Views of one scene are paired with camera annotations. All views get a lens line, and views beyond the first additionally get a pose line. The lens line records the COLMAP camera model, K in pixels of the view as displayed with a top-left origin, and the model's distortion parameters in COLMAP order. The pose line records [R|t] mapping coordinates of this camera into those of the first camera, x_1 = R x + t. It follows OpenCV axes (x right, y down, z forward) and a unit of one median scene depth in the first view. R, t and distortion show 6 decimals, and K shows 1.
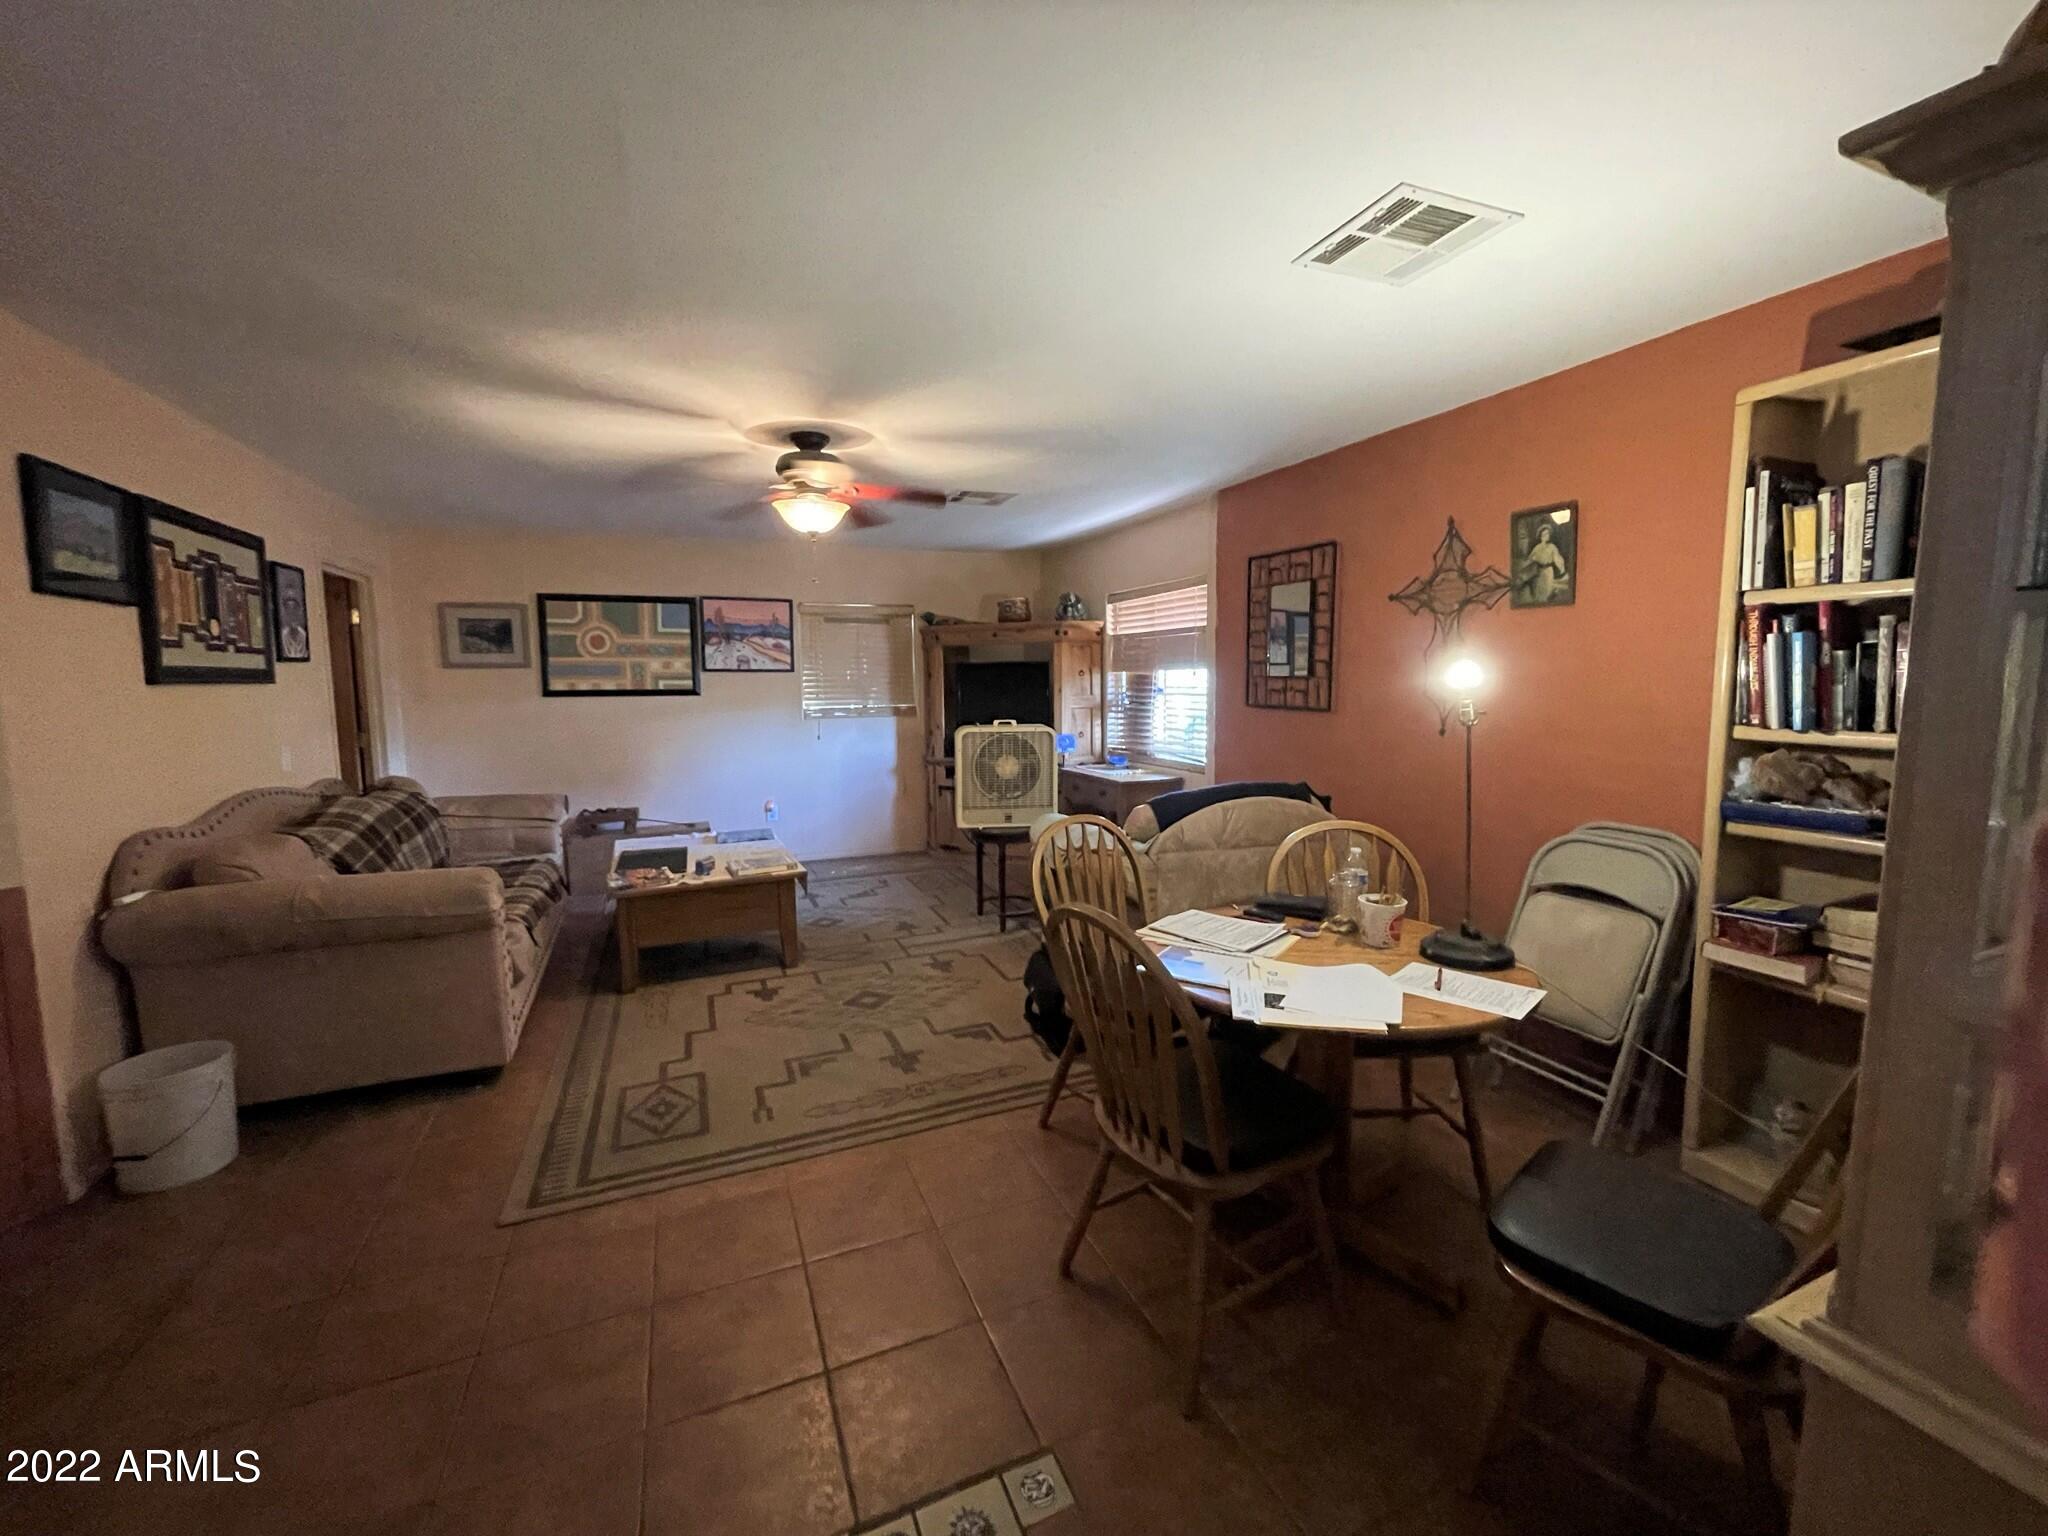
lens RADIAL K [[818.8, 0, 1027.8], [0, 818.8, 752.0], [0, 0, 1]] dist [-0.000622, -0.000134]
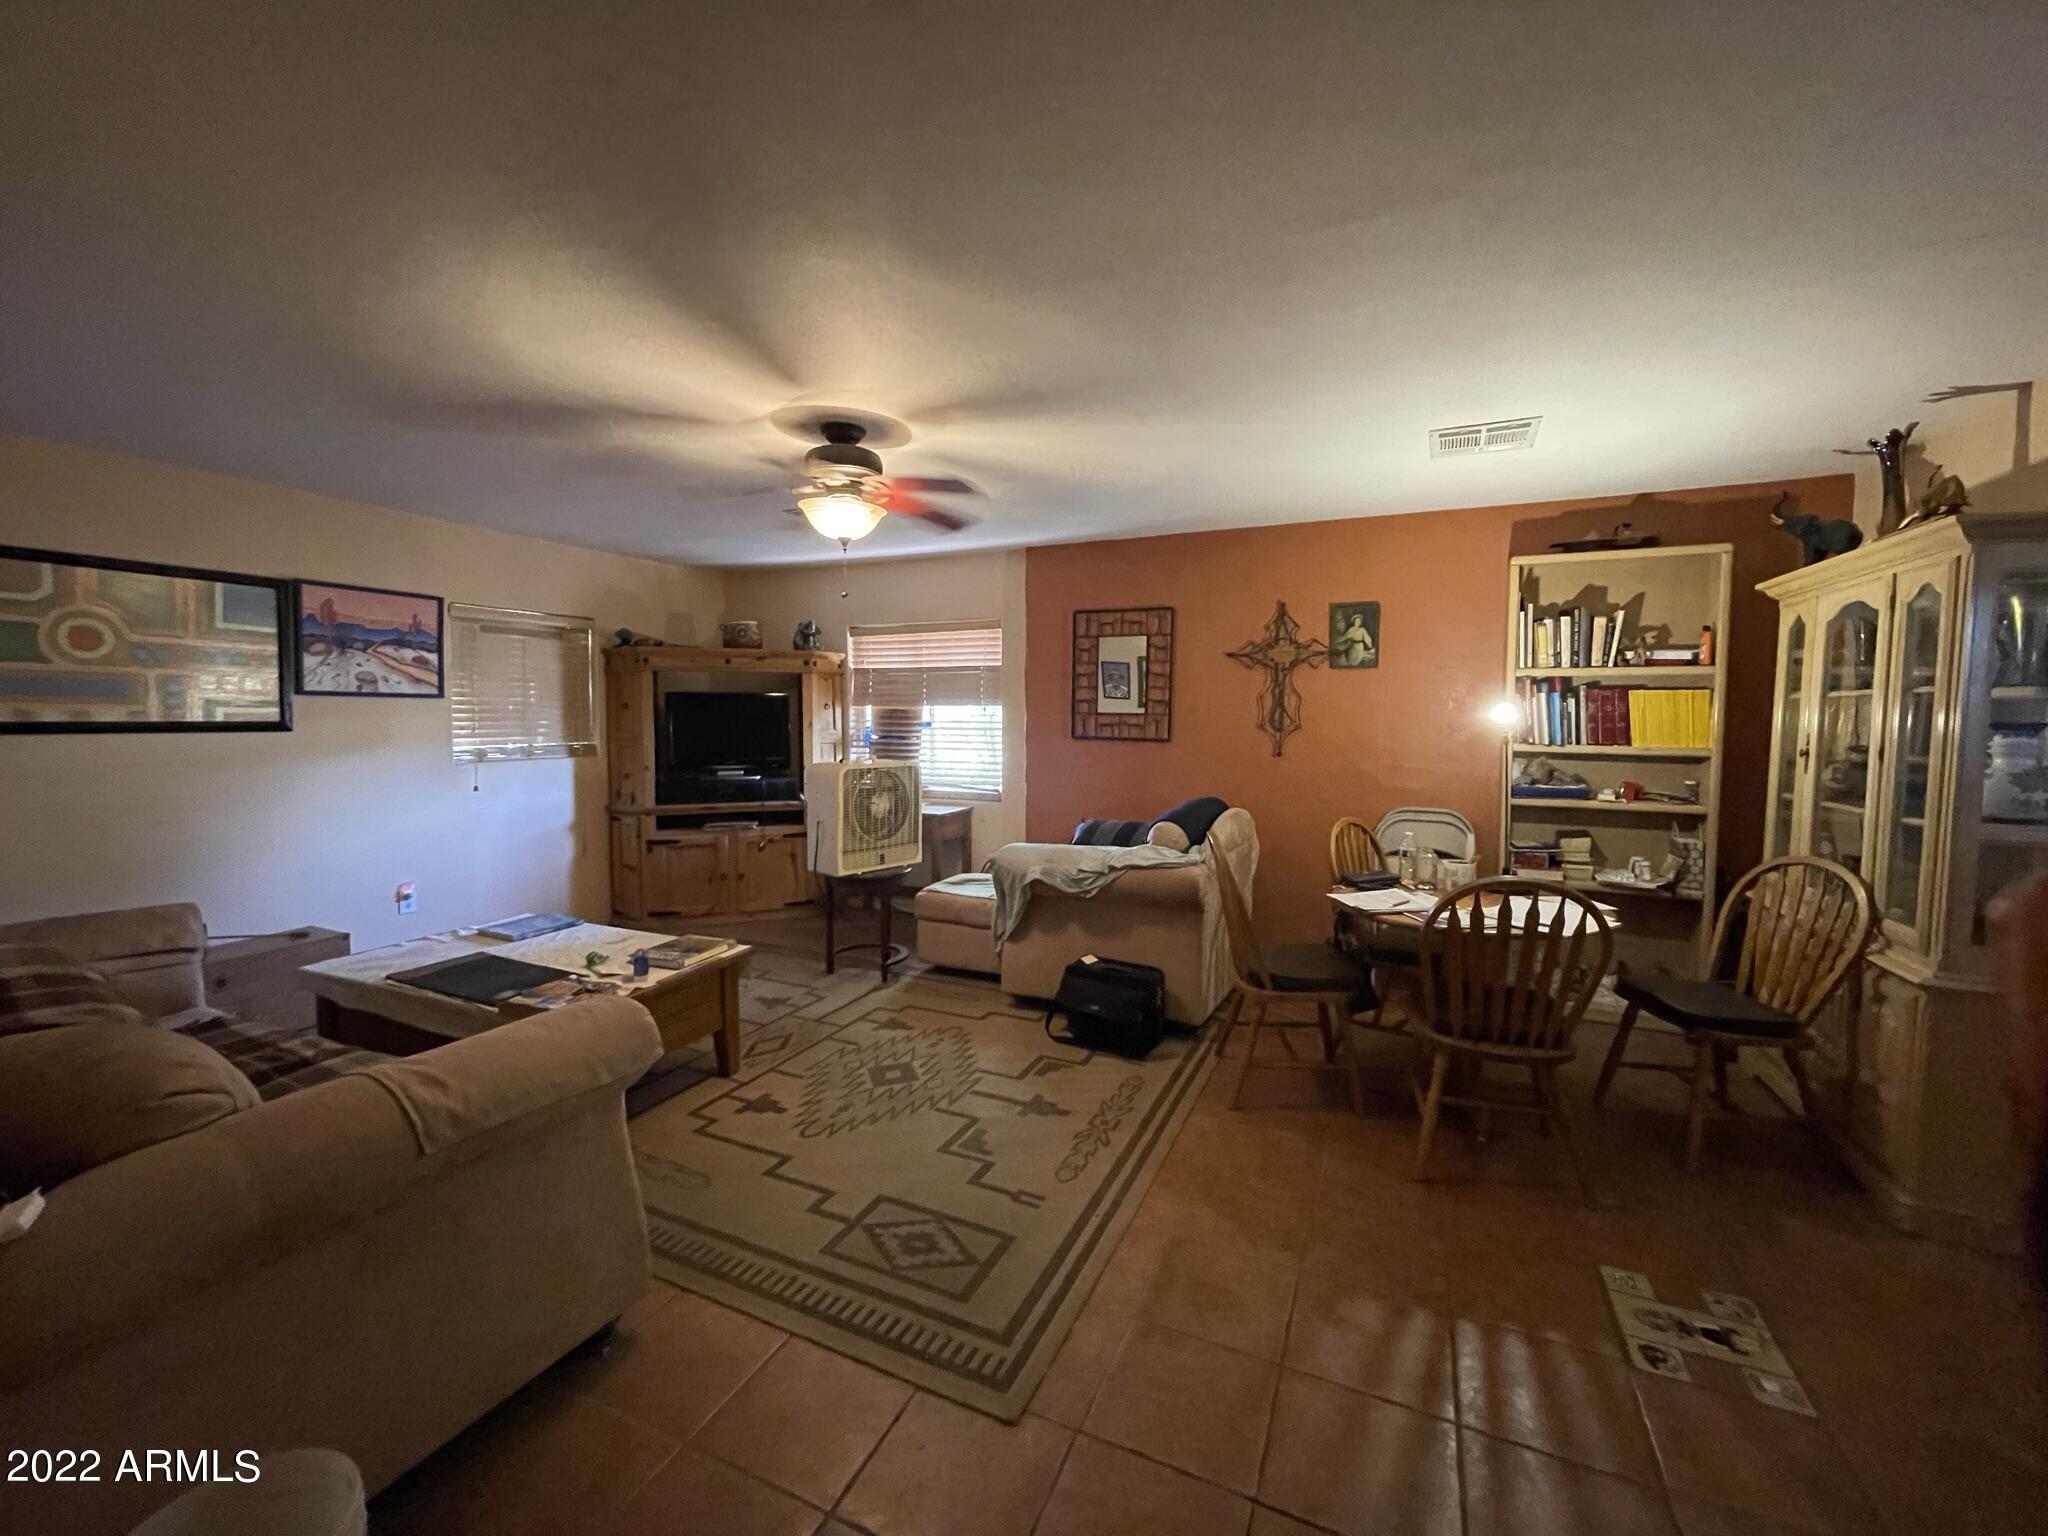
lens RADIAL K [[818.8, 0, 1027.8], [0, 818.8, 752.0], [0, 0, 1]] dist [-0.000622, -0.000134]
pose [[0.744823, -0.020166, 0.666958, -0.452475], [0.049815, 0.998434, -0.025442, -0.008782], [-0.665400, 0.052174, 0.744661, 0.157191]]
